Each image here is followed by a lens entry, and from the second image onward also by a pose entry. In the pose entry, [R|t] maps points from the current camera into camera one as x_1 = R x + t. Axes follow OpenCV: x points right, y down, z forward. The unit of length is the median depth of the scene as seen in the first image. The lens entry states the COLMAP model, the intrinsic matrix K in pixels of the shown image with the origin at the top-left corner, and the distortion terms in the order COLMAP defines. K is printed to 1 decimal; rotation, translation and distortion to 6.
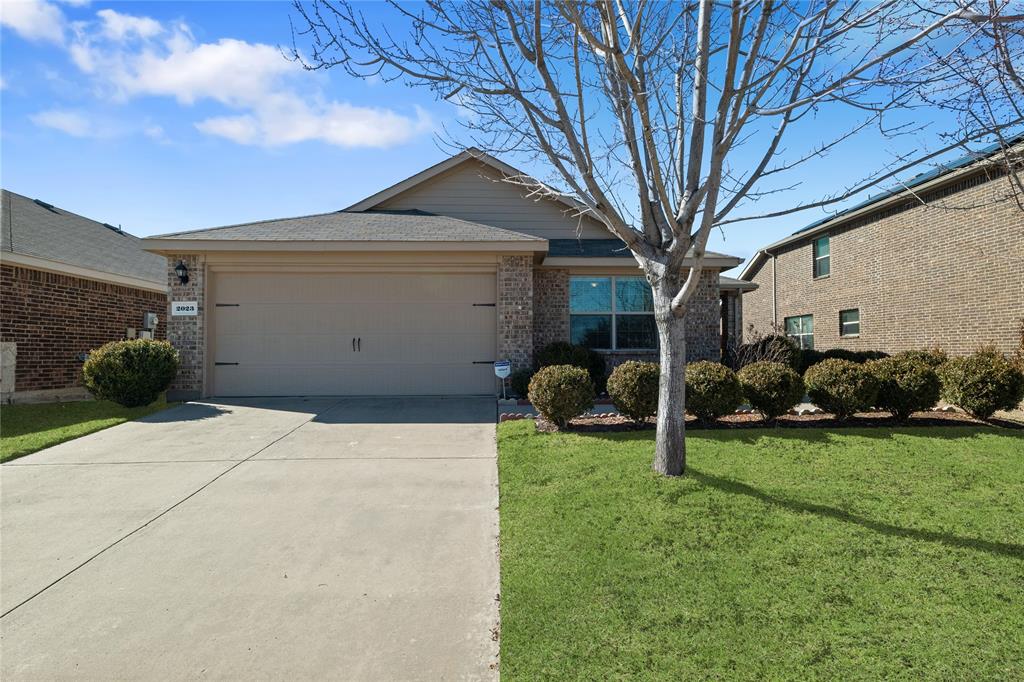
lens RADIAL K [[470.0, 0, 512.0], [0, 470.0, 341.0], [0, 0, 1]] dist [0.000625, 0.000074]
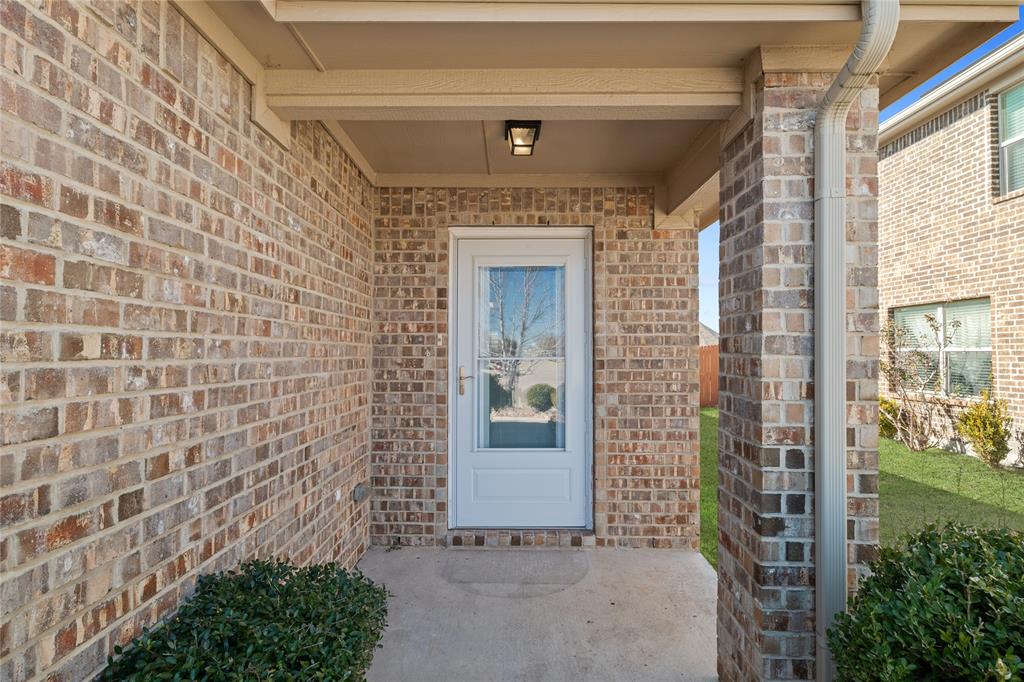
lens RADIAL K [[470.0, 0, 512.0], [0, 470.0, 341.0], [0, 0, 1]] dist [0.000625, 0.000074]
pose [[0.999091, 0.002730, -0.042540, 0.282343], [-0.002563, 0.999989, 0.003994, -0.022483], [0.042550, -0.003881, 0.999087, 0.616999]]
